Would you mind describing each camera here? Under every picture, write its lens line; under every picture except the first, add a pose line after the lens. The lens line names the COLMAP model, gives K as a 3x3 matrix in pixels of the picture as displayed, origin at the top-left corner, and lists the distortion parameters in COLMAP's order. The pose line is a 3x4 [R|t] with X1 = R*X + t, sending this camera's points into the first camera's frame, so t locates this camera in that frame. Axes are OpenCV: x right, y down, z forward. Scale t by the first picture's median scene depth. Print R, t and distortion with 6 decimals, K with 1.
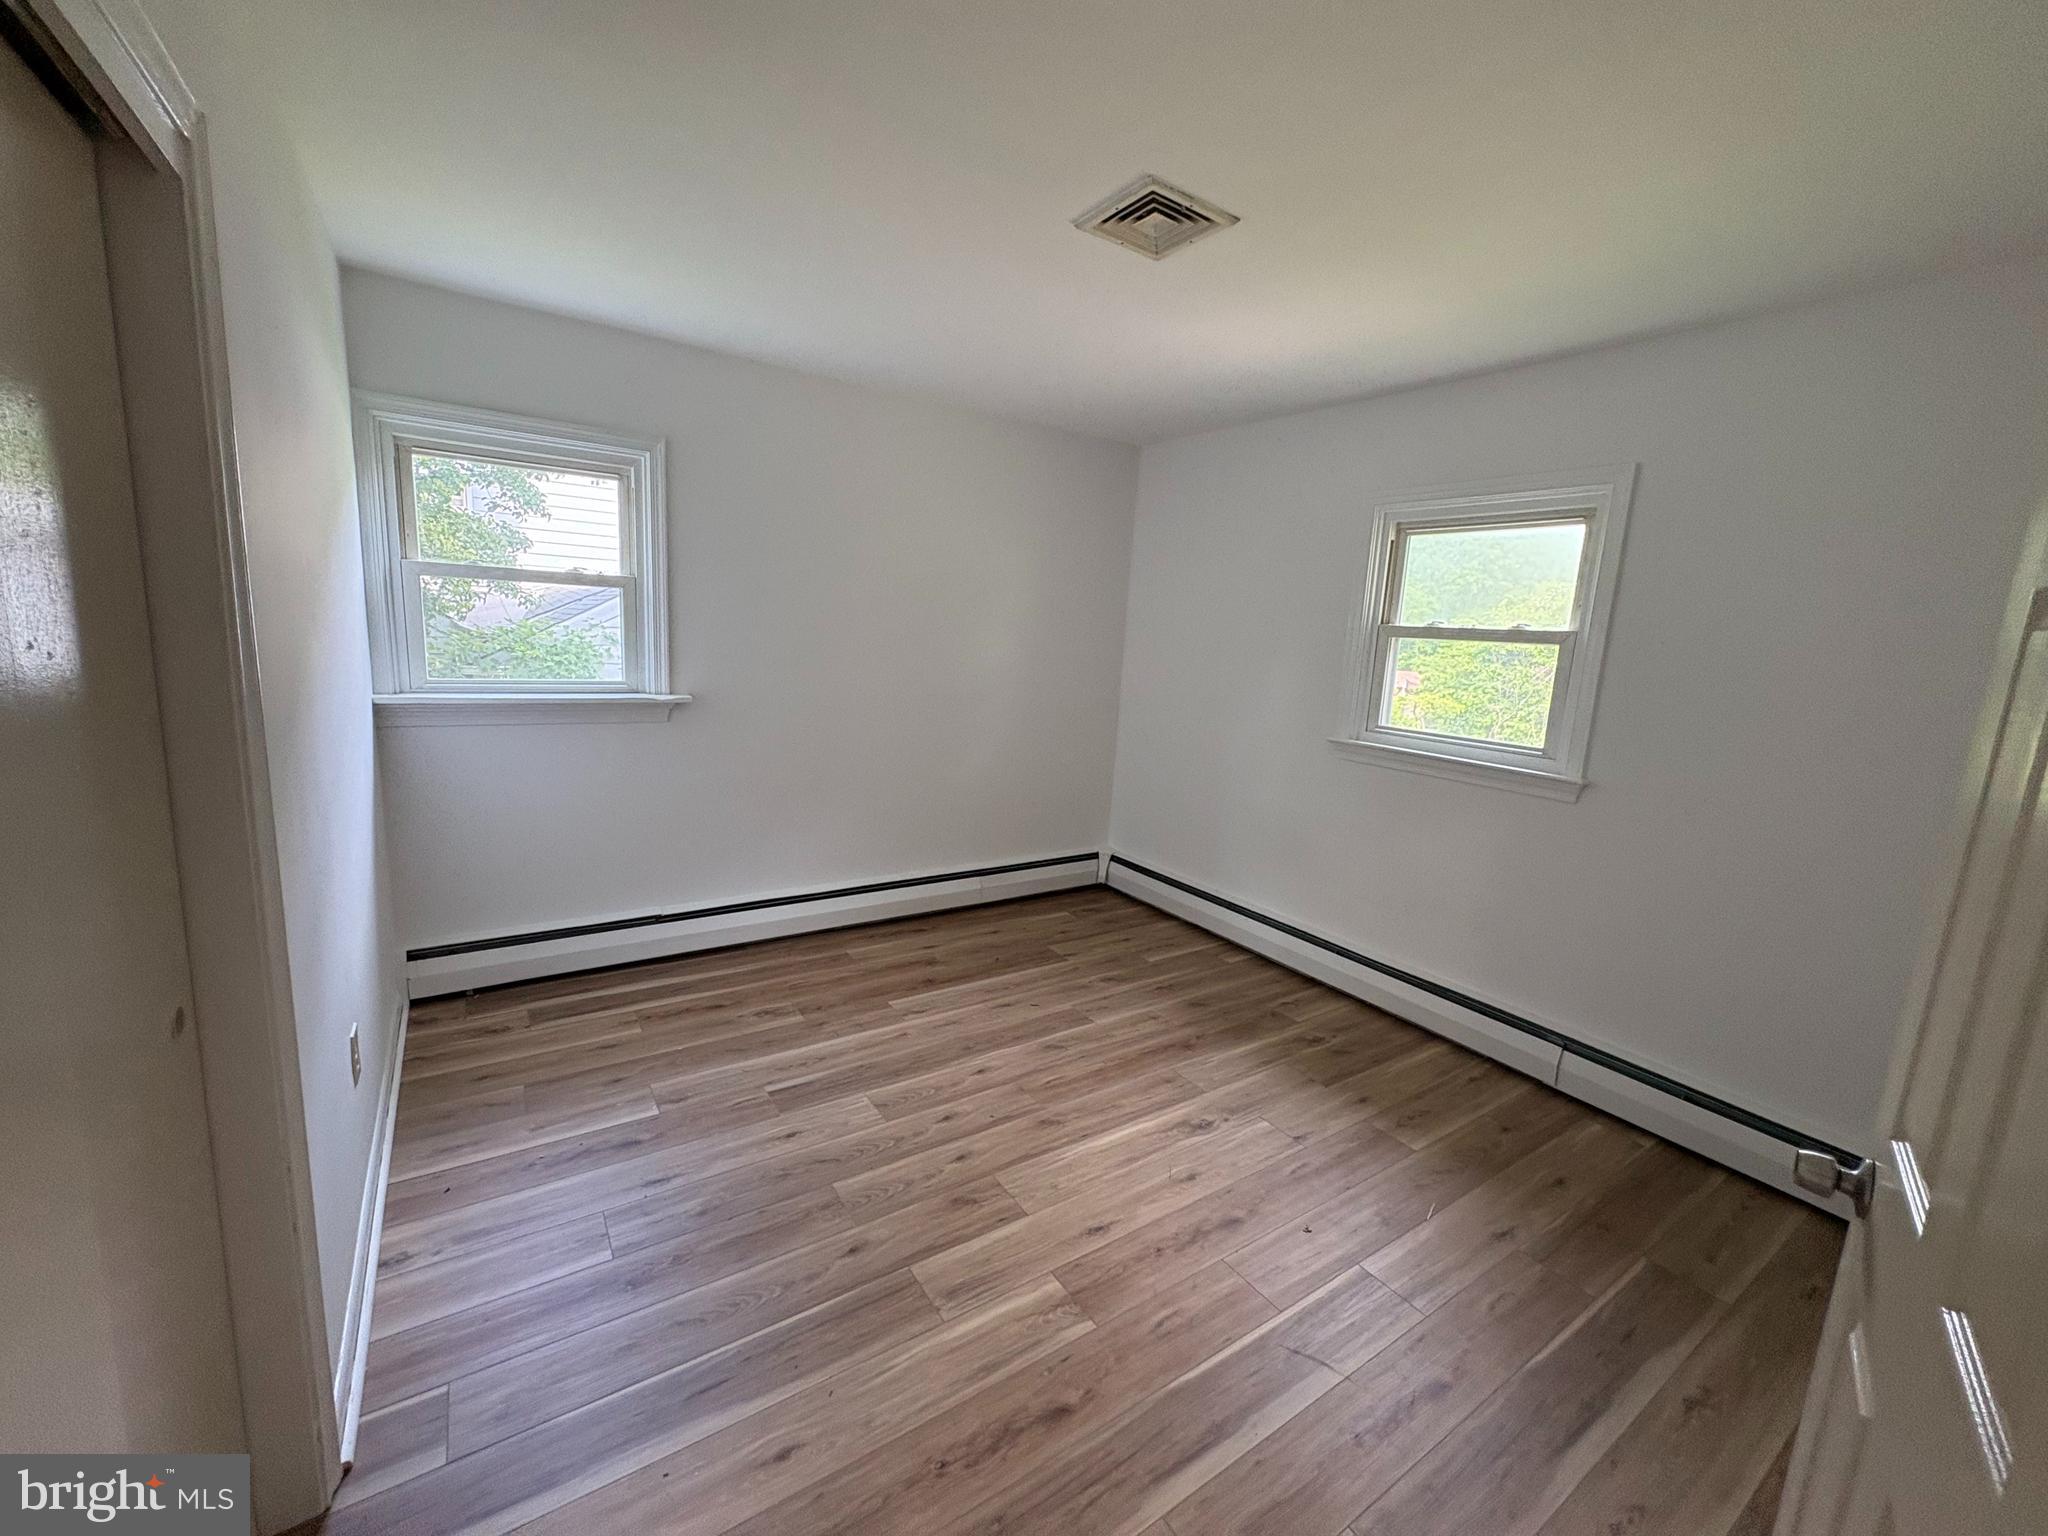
lens RADIAL K [[814.3, 0, 1020.6], [0, 814.3, 766.3], [0, 0, 1]] dist [0.001158, 0.000358]
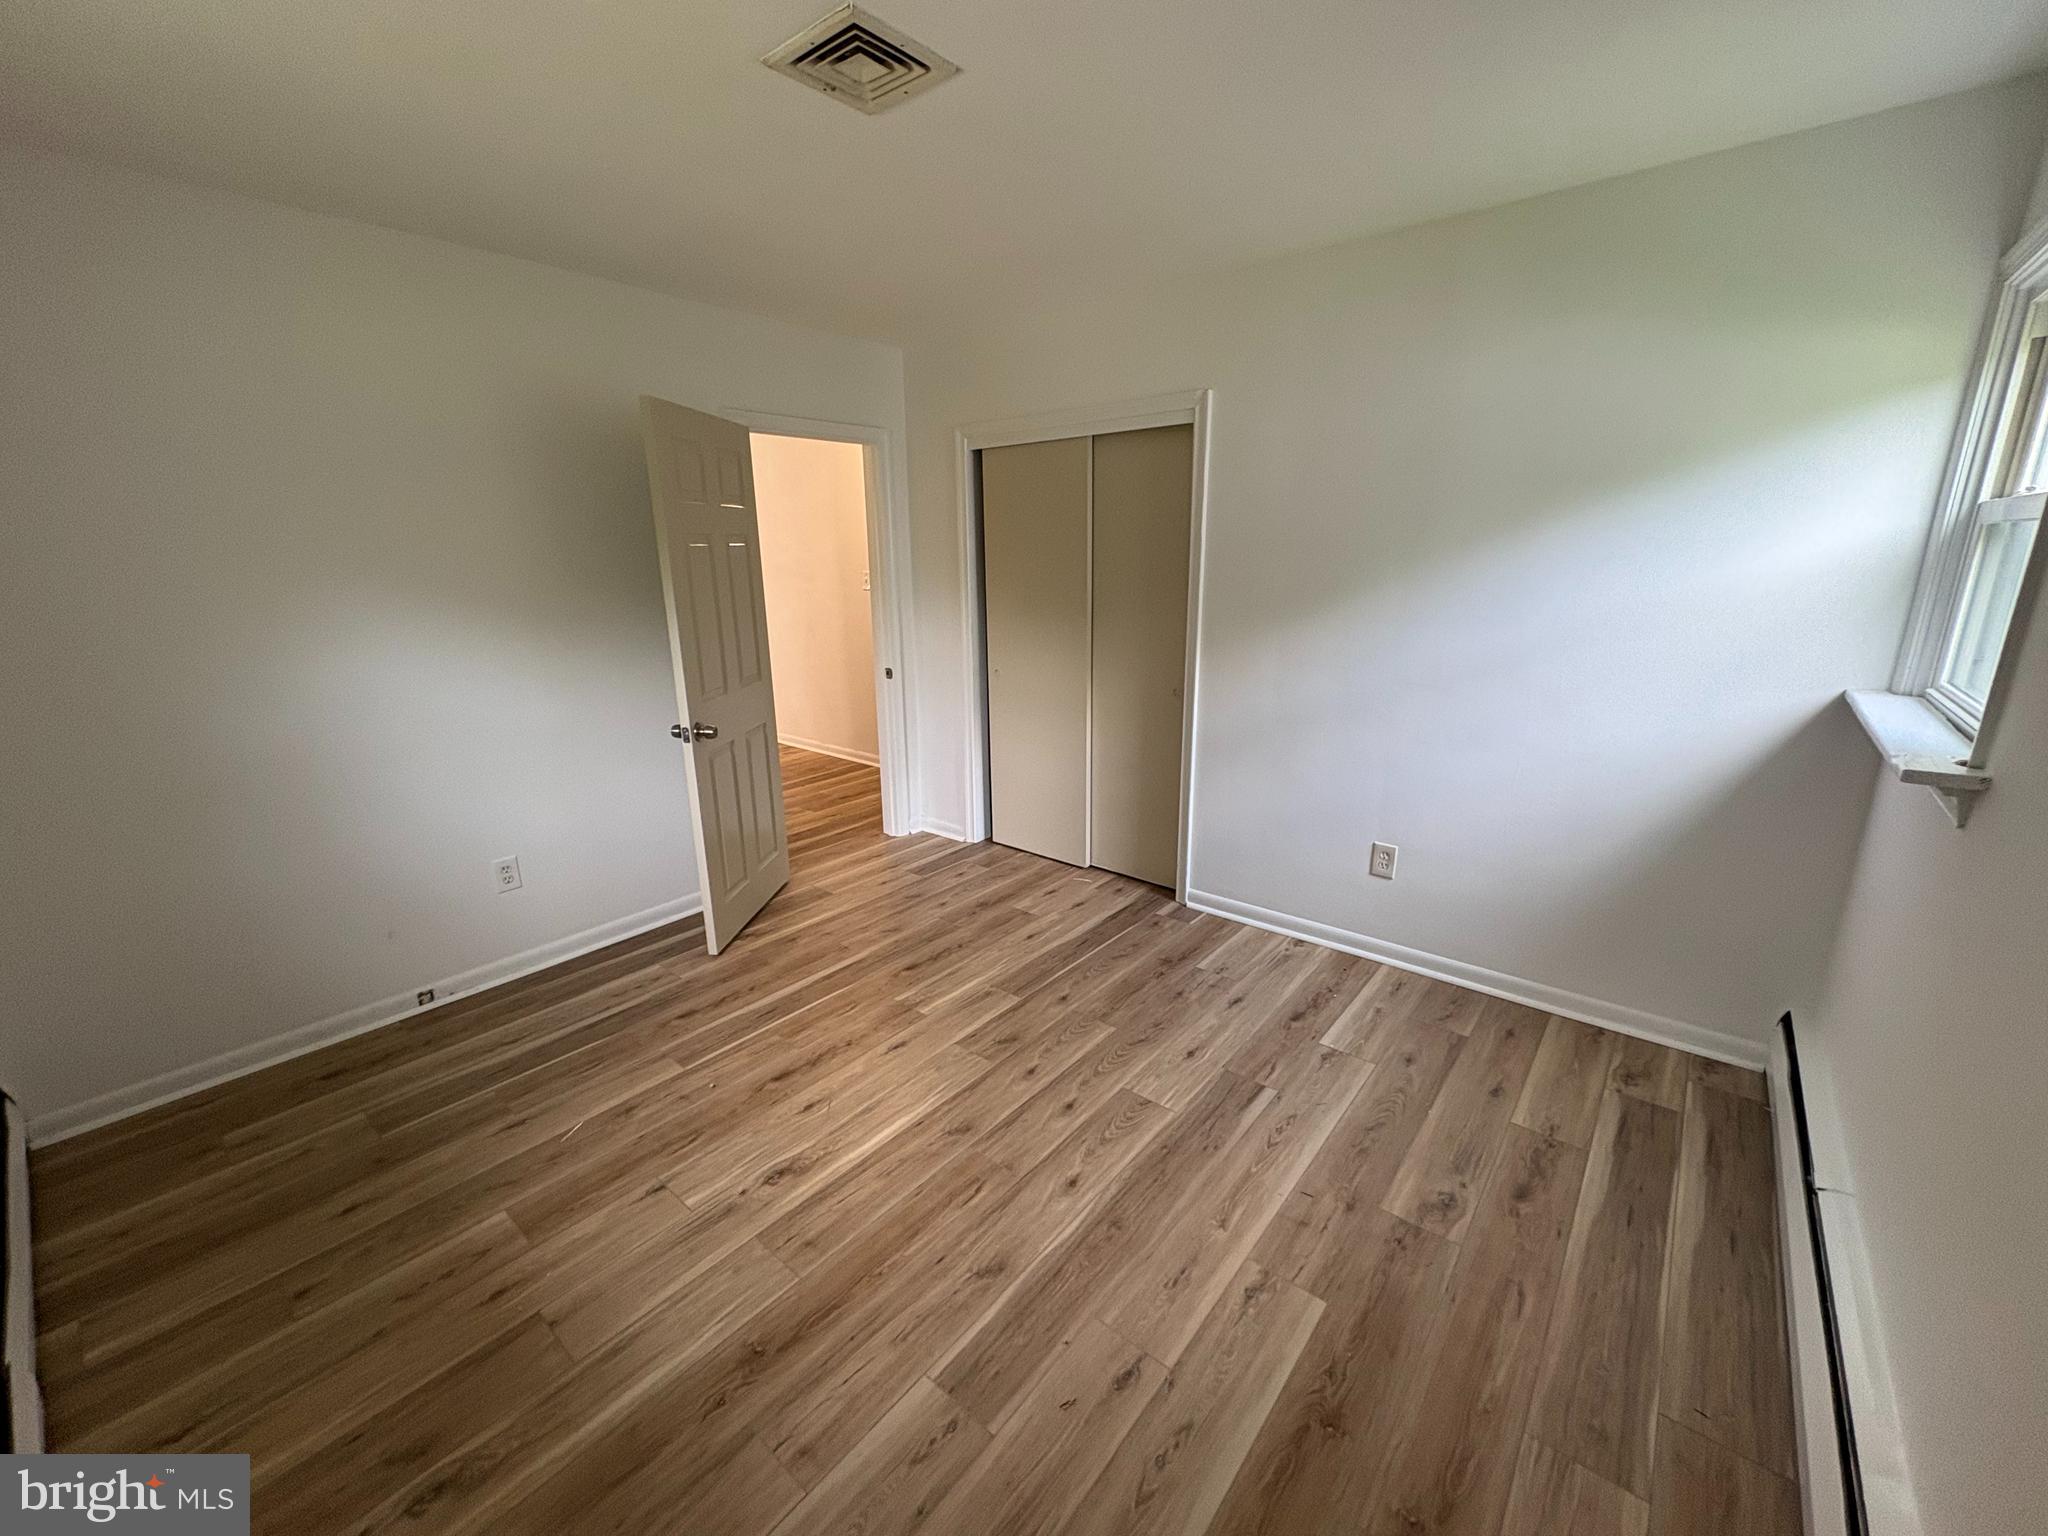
lens RADIAL K [[814.3, 0, 1020.6], [0, 814.3, 766.3], [0, 0, 1]] dist [0.001158, 0.000358]
pose [[-0.957523, 0.031573, -0.286622, 0.207481], [-0.089146, 0.912884, 0.398367, -0.273525], [0.274230, 0.406997, -0.871293, 1.577847]]
